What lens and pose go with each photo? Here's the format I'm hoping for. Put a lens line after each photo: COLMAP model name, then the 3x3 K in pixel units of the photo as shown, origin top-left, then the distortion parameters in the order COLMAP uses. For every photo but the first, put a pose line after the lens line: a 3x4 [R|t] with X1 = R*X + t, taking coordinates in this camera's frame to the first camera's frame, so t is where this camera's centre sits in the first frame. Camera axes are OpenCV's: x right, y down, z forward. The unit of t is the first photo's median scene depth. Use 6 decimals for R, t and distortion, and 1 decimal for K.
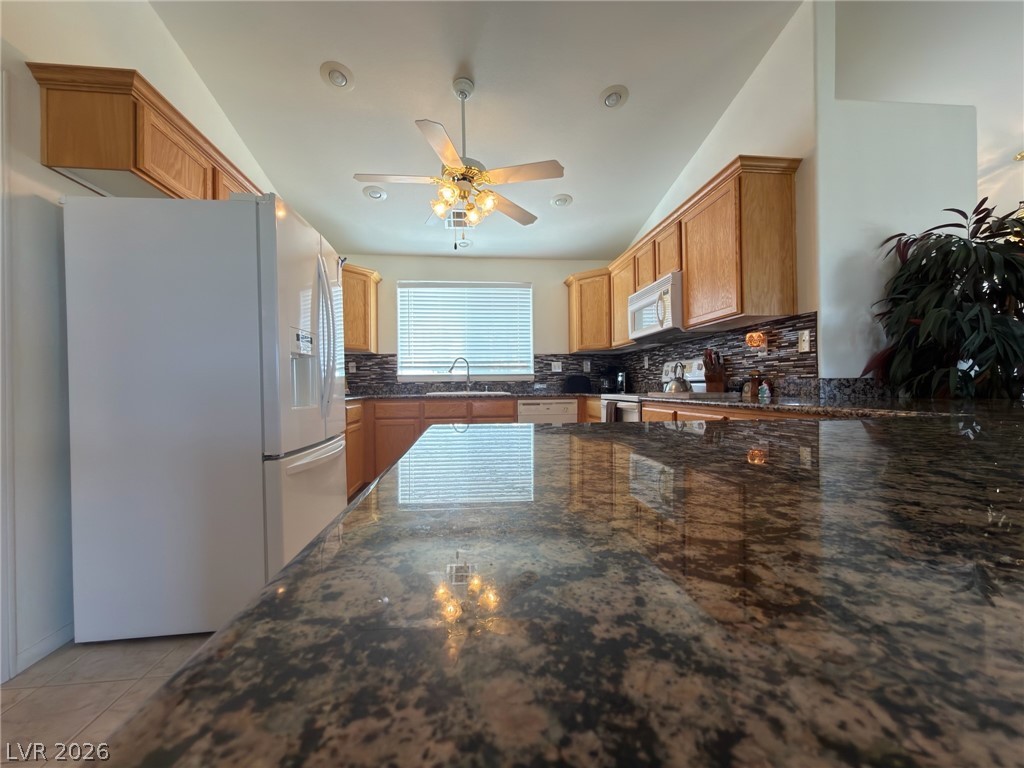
lens RADIAL K [[409.0, 0, 511.4], [0, 409.0, 381.6], [0, 0, 1]] dist [0.000283, 0.000383]
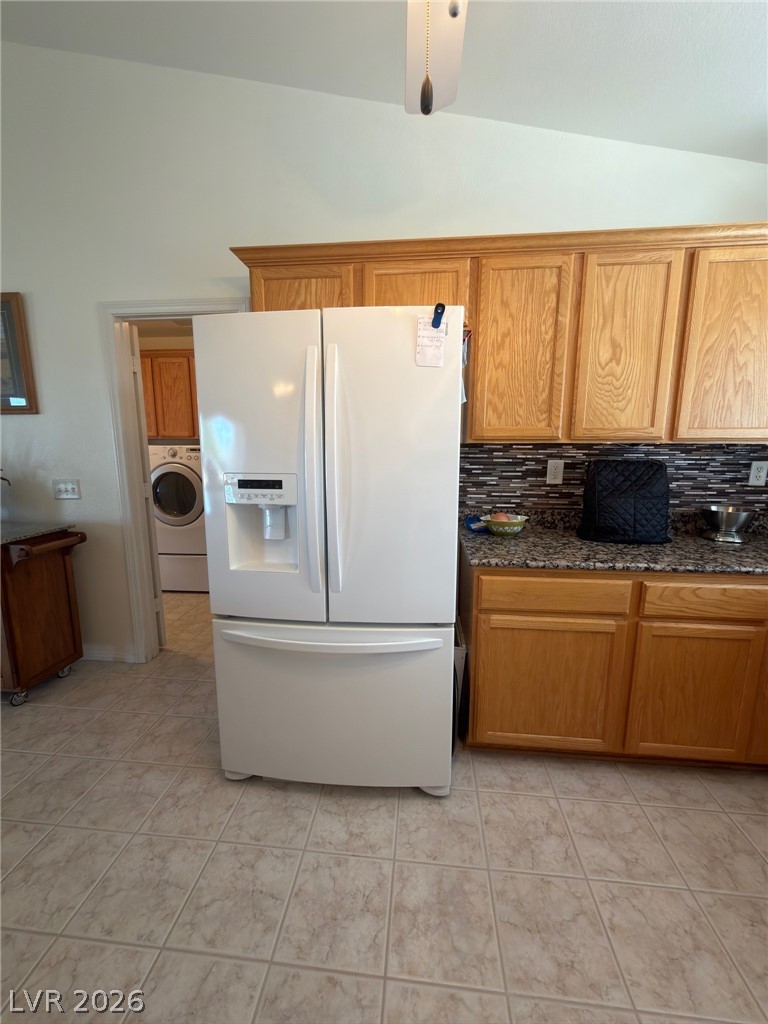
lens RADIAL K [[409.0, 0, 382.6], [0, 409.0, 512.8], [0, 0, 1]] dist [0.000283, 0.000383]
pose [[-0.205520, 0.168218, -0.964087, 0.087680], [0.011544, 0.985465, 0.169488, -0.085460], [0.978585, 0.023704, -0.204475, 0.656598]]
